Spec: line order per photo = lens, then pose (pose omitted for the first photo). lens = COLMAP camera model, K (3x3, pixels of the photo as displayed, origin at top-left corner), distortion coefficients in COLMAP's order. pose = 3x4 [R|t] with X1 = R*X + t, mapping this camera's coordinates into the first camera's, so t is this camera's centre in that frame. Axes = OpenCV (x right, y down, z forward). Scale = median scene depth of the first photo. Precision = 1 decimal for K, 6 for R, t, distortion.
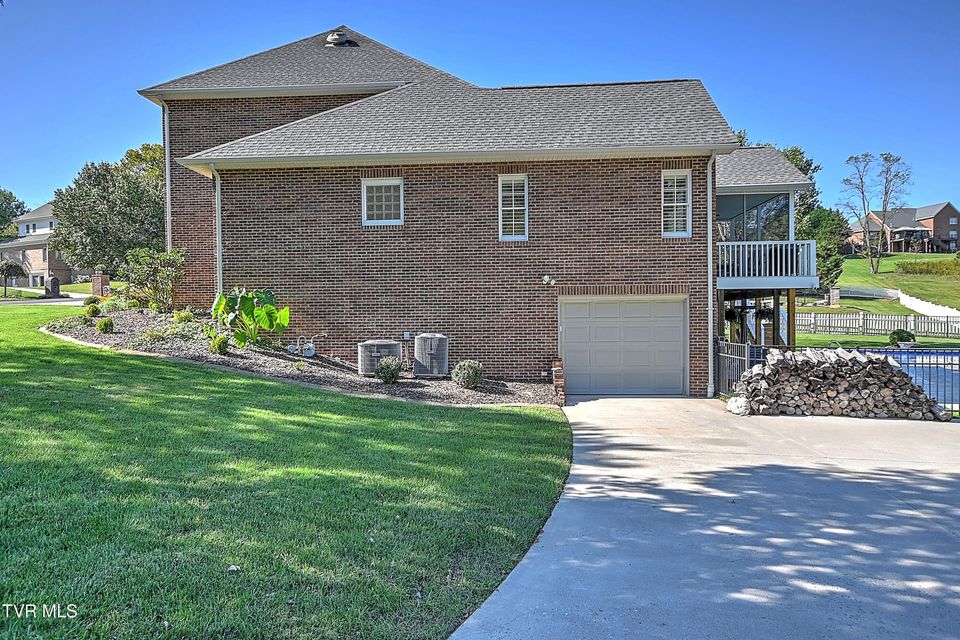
lens RADIAL K [[642.3, 0, 480.0], [0, 642.3, 320.0], [0, 0, 1]] dist [0.059612, -0.000139]
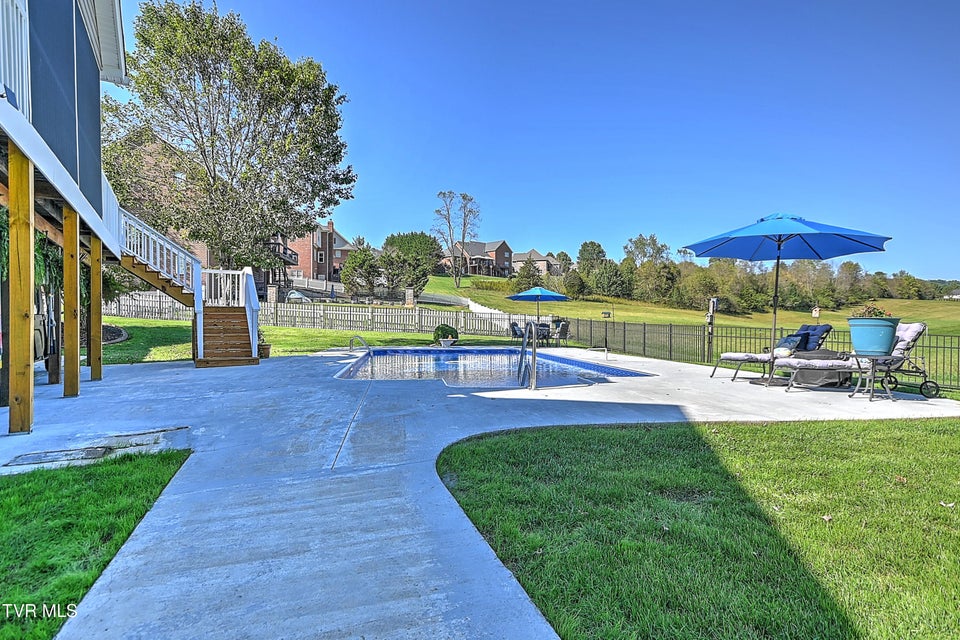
lens RADIAL K [[533.7, 0, 472.7], [0, 533.7, 332.5], [0, 0, 1]] dist [0.021489, 0.001018]
pose [[0.850666, 0.002412, 0.525700, 0.088964], [-0.008066, 0.999932, 0.008464, 0.005410], [-0.525644, -0.011440, 0.850628, 0.113709]]
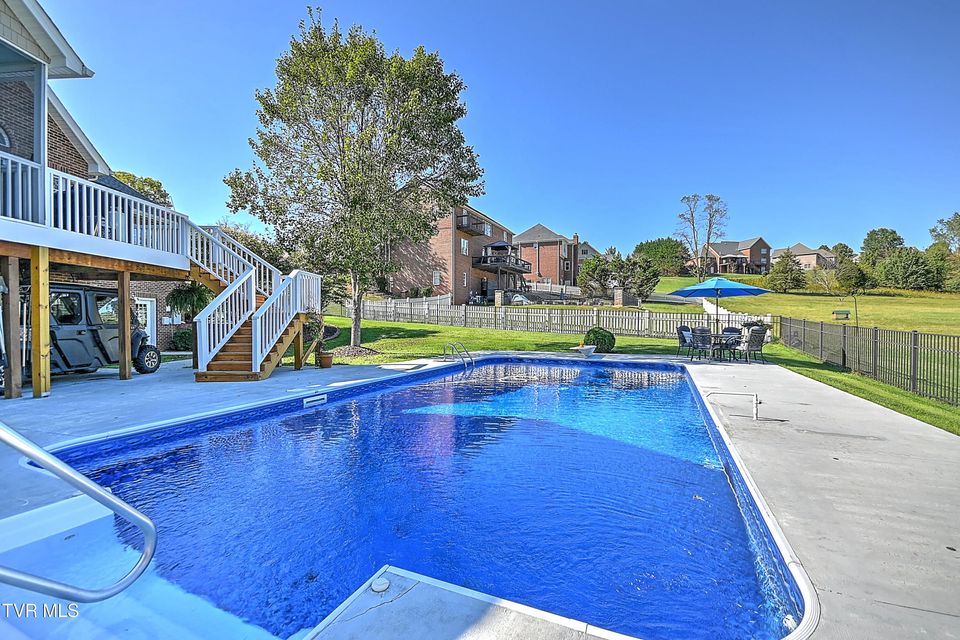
lens RADIAL K [[423.6, 0, 474.9], [0, 423.6, 324.7], [0, 0, 1]] dist [0.021870, -0.011470]
pose [[0.999937, 0.009558, 0.005861, 0.144827], [-0.009601, 0.999927, 0.007303, 0.002571], [-0.005791, -0.007359, 0.999956, 0.153189]]
